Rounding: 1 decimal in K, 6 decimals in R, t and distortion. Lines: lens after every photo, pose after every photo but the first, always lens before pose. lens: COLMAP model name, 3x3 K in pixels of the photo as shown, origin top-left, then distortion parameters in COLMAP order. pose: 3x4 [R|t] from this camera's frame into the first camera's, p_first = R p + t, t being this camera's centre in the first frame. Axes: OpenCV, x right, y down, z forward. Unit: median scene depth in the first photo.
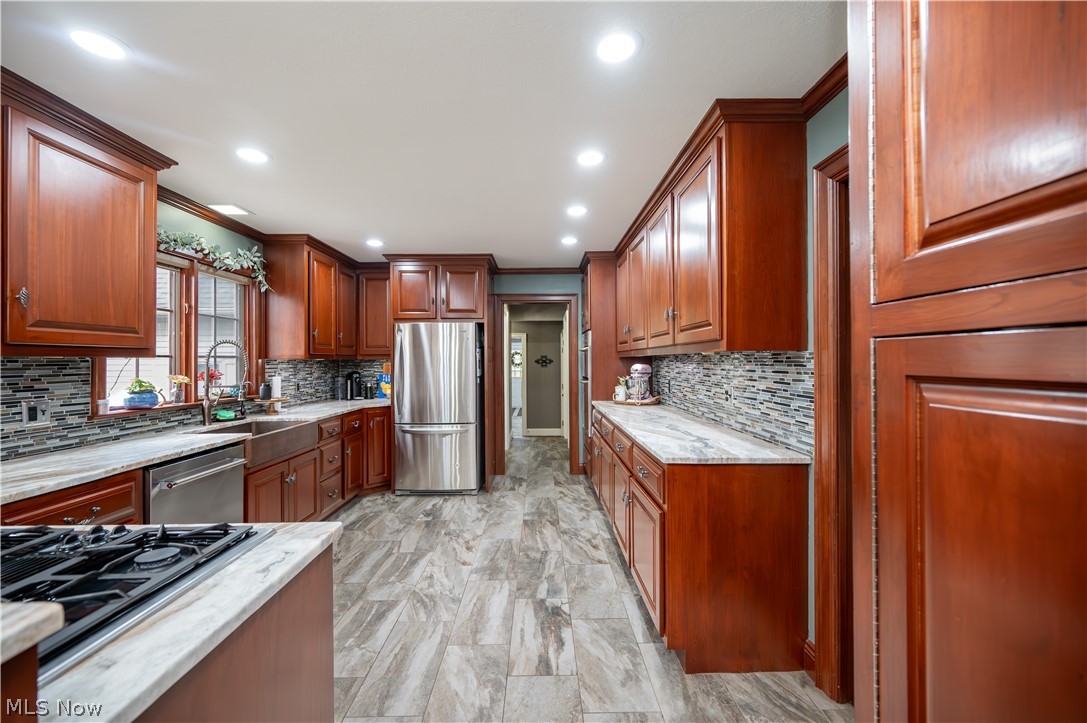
lens RADIAL K [[435.3, 0, 548.0], [0, 435.3, 363.9], [0, 0, 1]] dist [-0.000565, -0.000072]
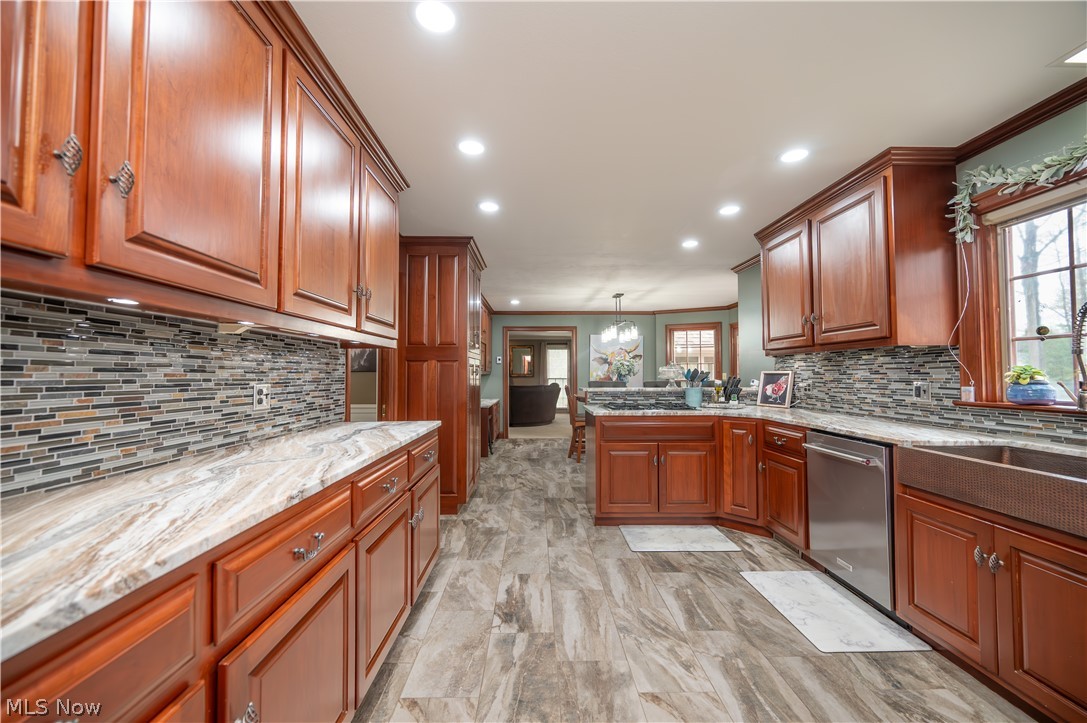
lens RADIAL K [[435.3, 0, 548.0], [0, 435.3, 363.9], [0, 0, 1]] dist [-0.000565, -0.000072]
pose [[-0.999914, 0.007314, -0.010909, -0.065770], [0.007503, 0.999820, -0.017450, 0.042122], [0.010779, -0.017530, -0.999788, 2.069407]]
